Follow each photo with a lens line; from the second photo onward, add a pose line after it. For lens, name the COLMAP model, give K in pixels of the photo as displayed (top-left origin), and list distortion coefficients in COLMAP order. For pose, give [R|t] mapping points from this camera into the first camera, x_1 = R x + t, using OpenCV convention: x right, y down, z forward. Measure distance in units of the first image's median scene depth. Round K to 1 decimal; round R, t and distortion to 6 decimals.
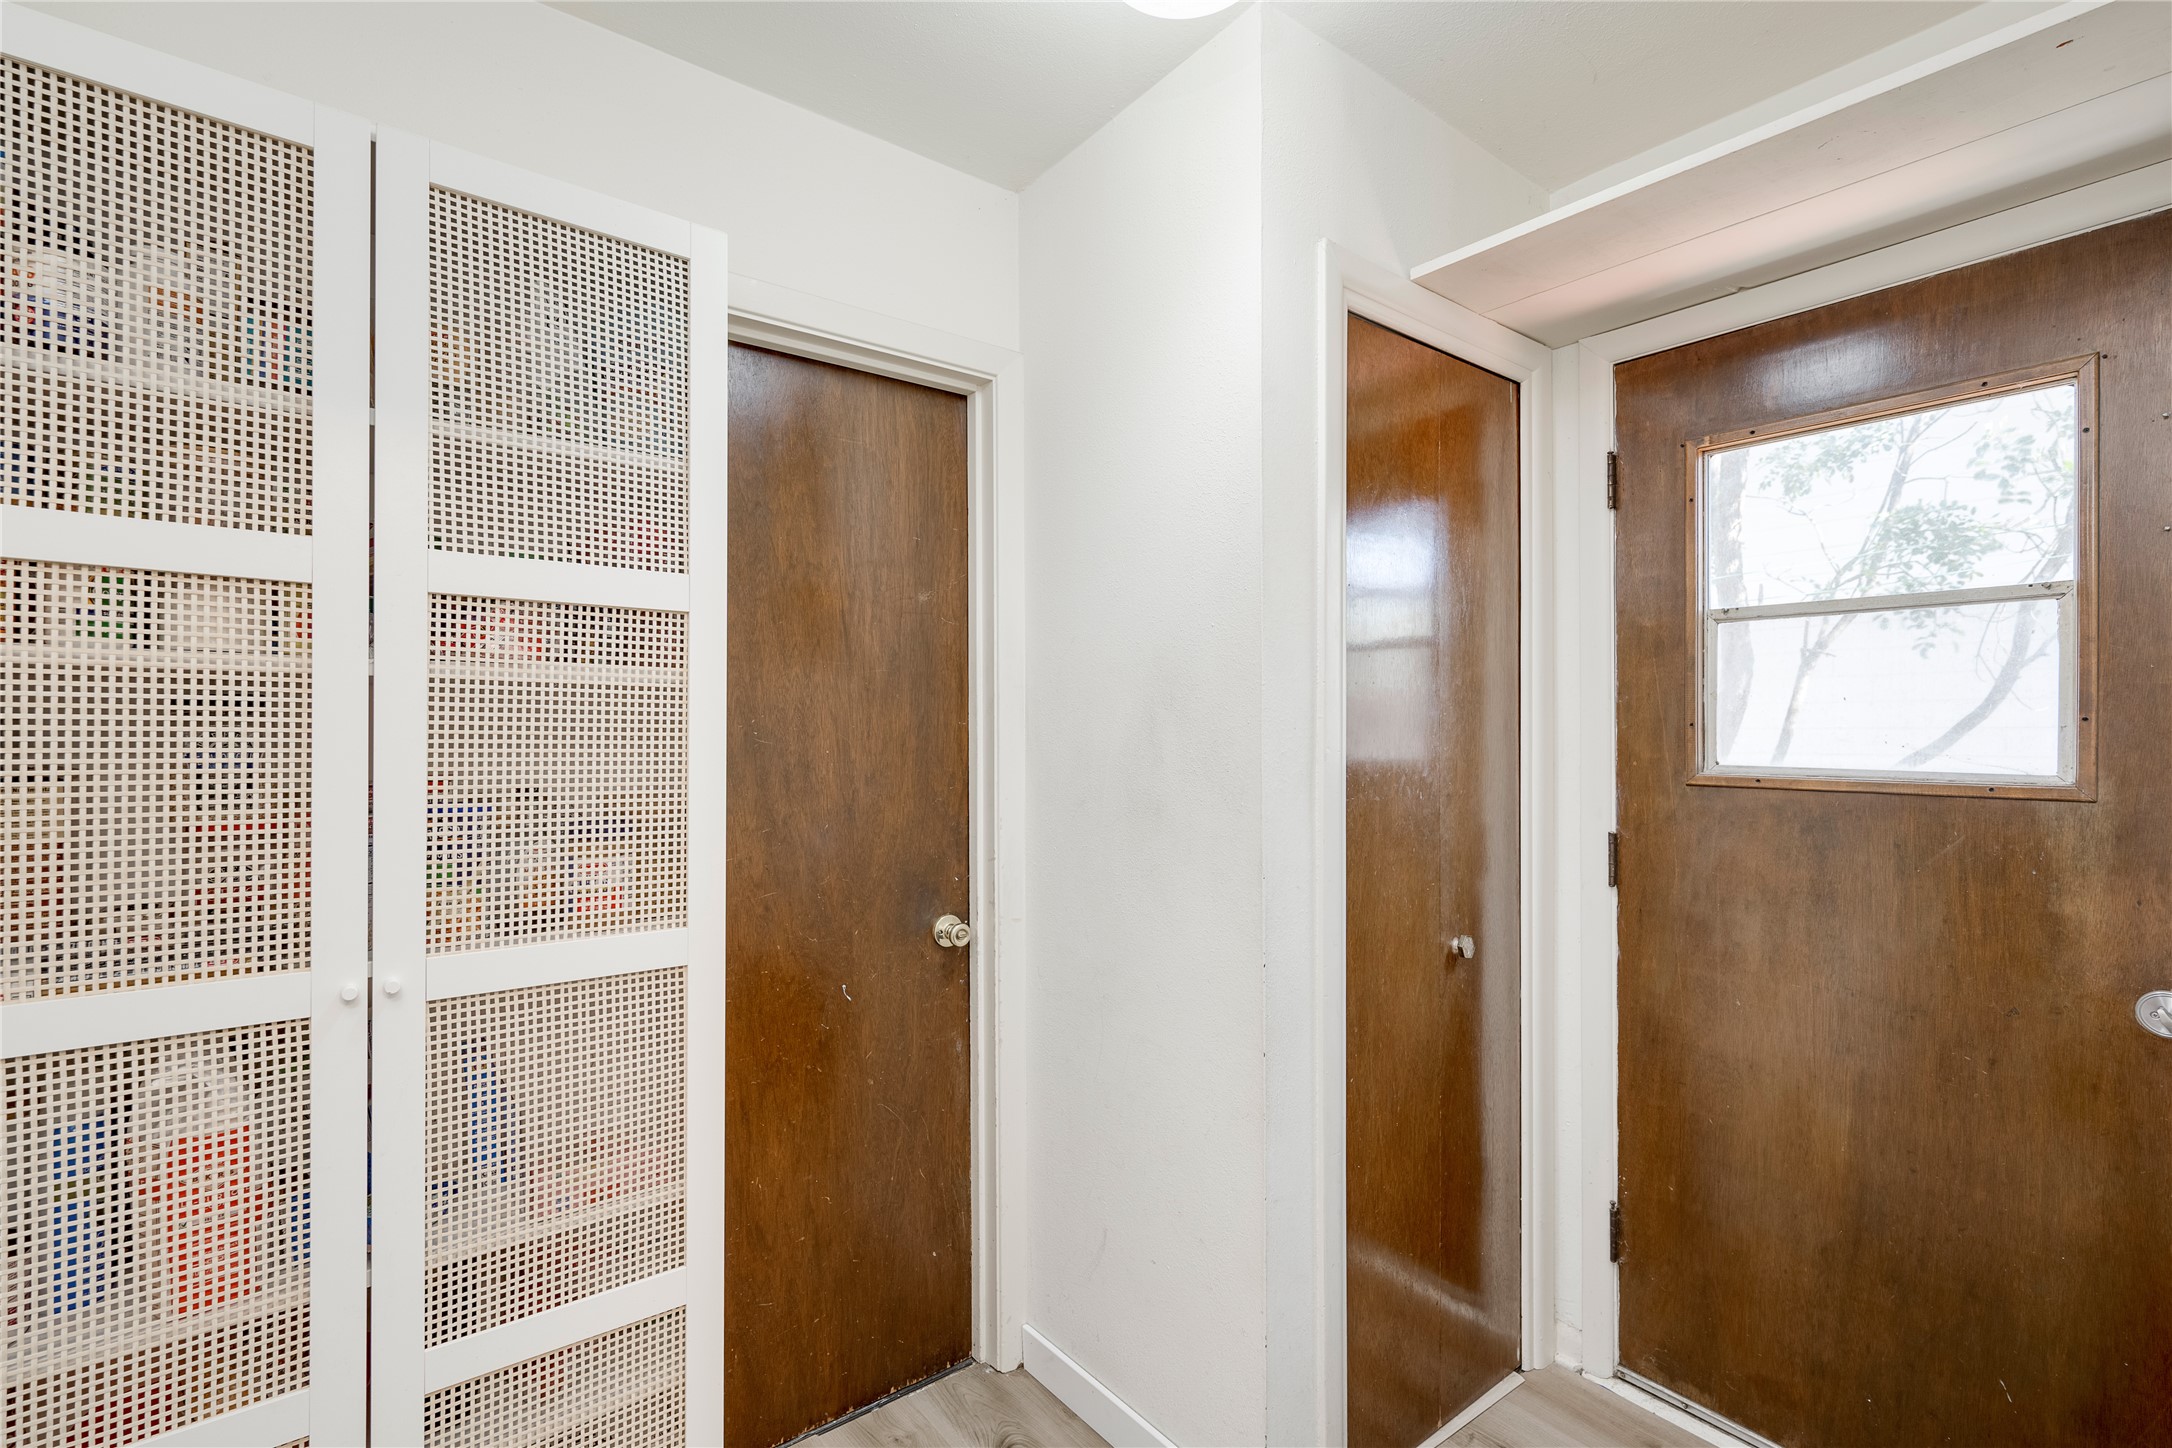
lens RADIAL K [[974.1, 0, 1099.8], [0, 974.1, 732.4], [0, 0, 1]] dist [-0.001058, -0.000151]
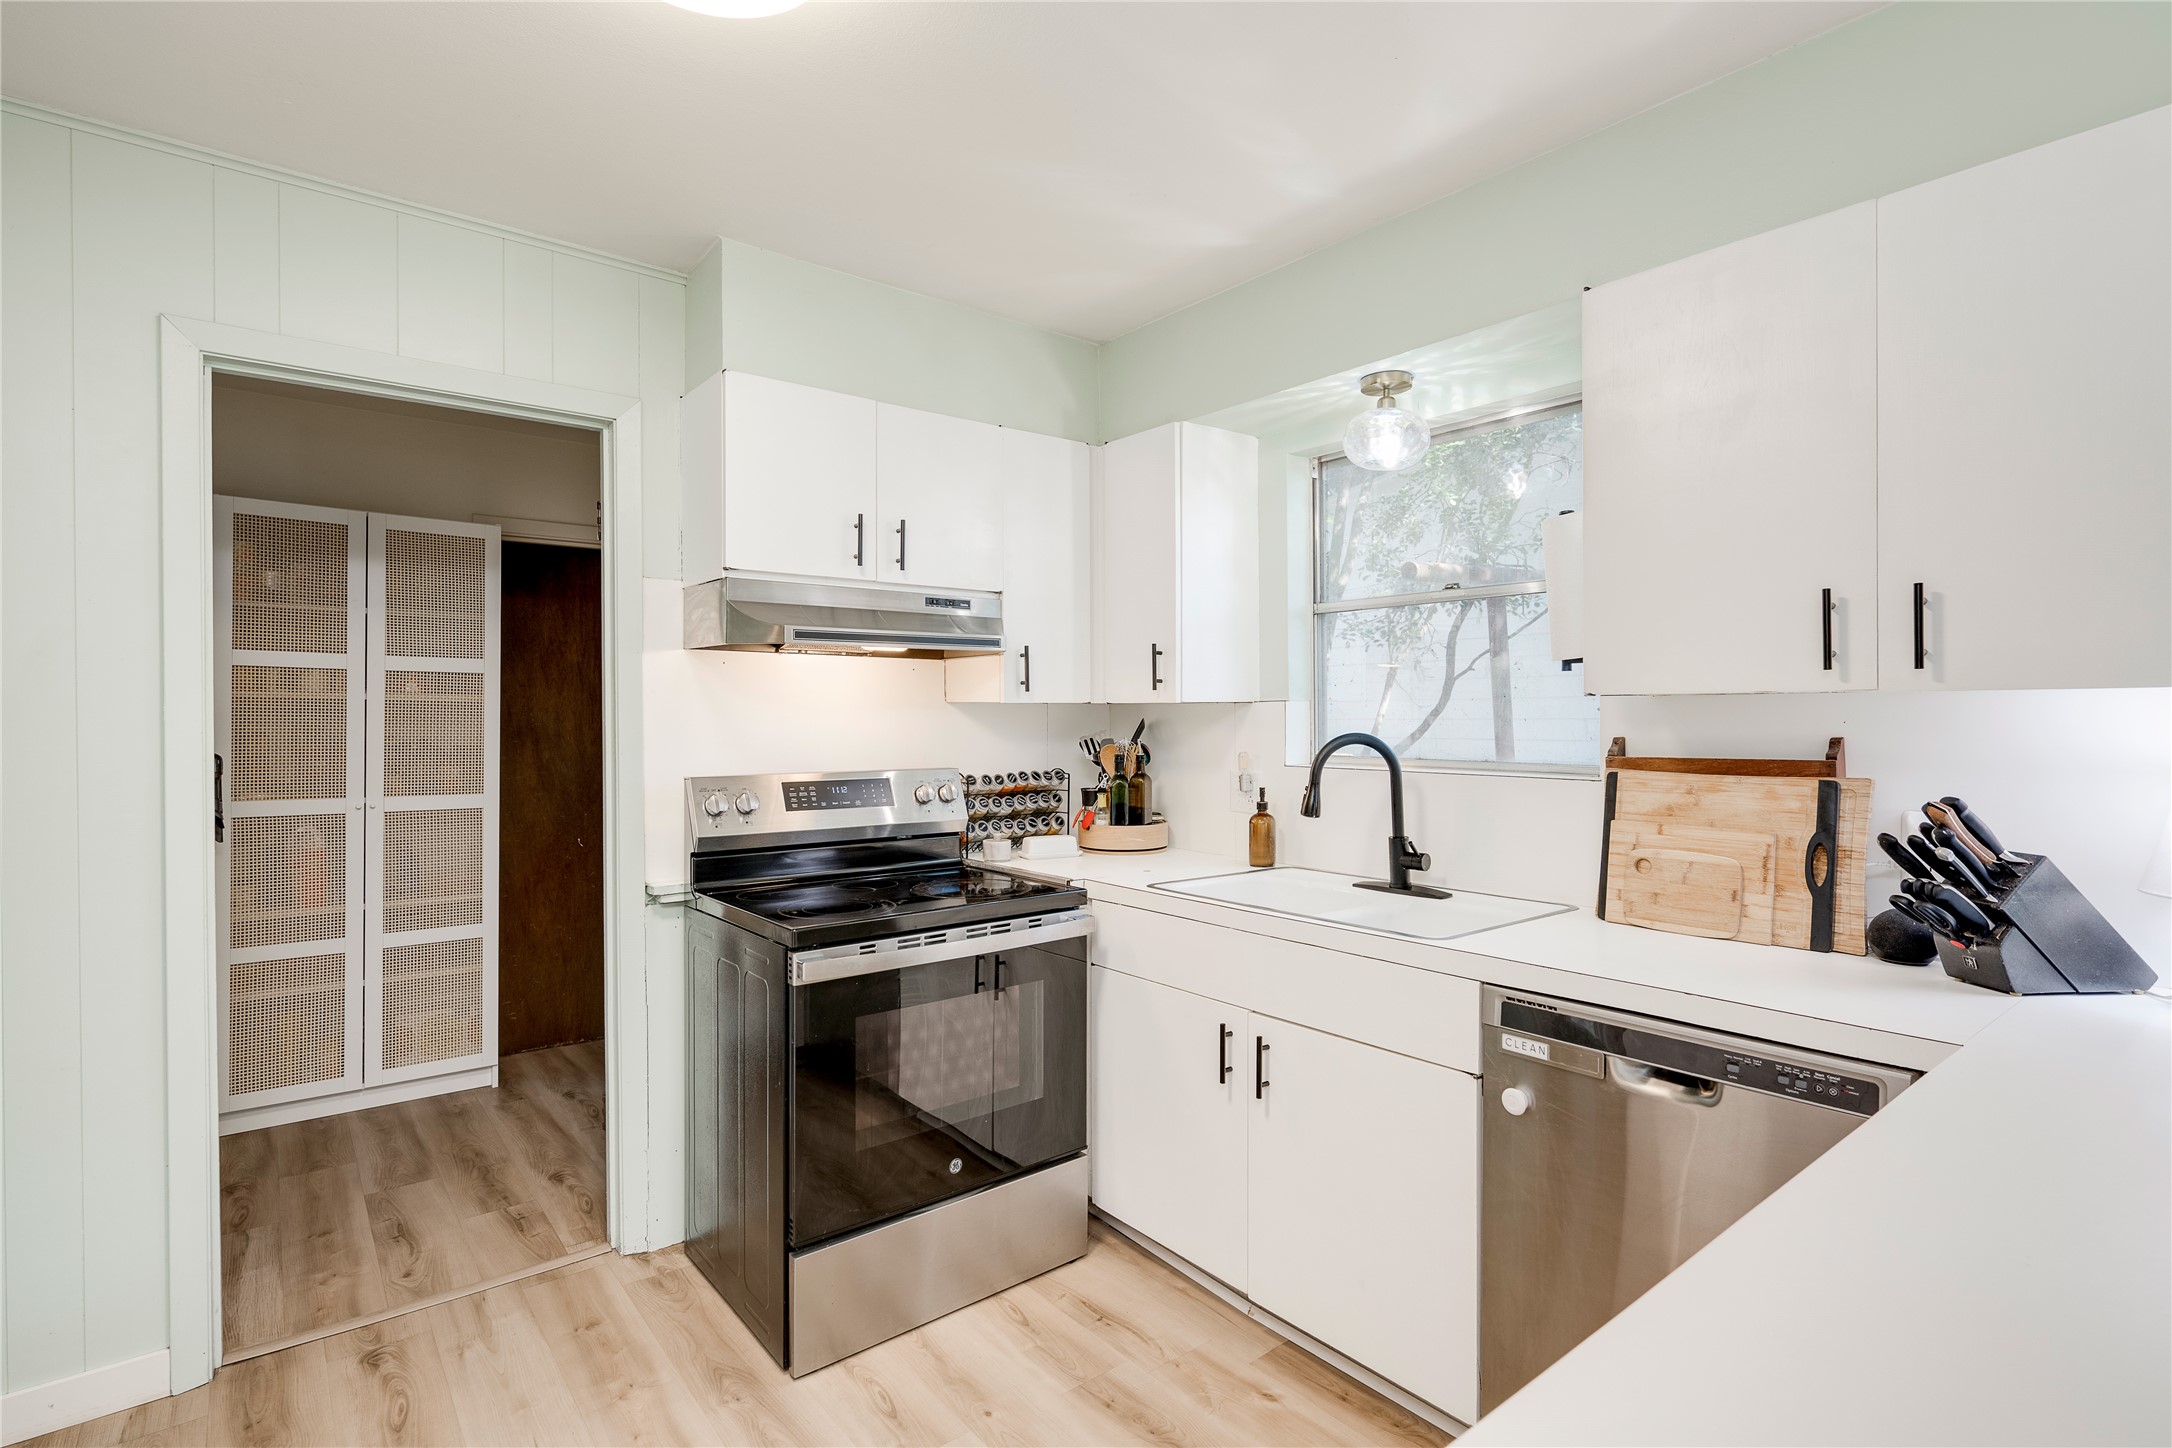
lens RADIAL K [[1031.0, 0, 1086.0], [0, 1031.0, 724.0], [0, 0, 1]] dist [-0.000853, -0.000191]
pose [[0.999877, -0.000052, -0.015692, 1.353824], [0.000034, 0.999999, -0.001173, 0.017936], [0.015692, 0.001172, 0.999876, -1.905739]]
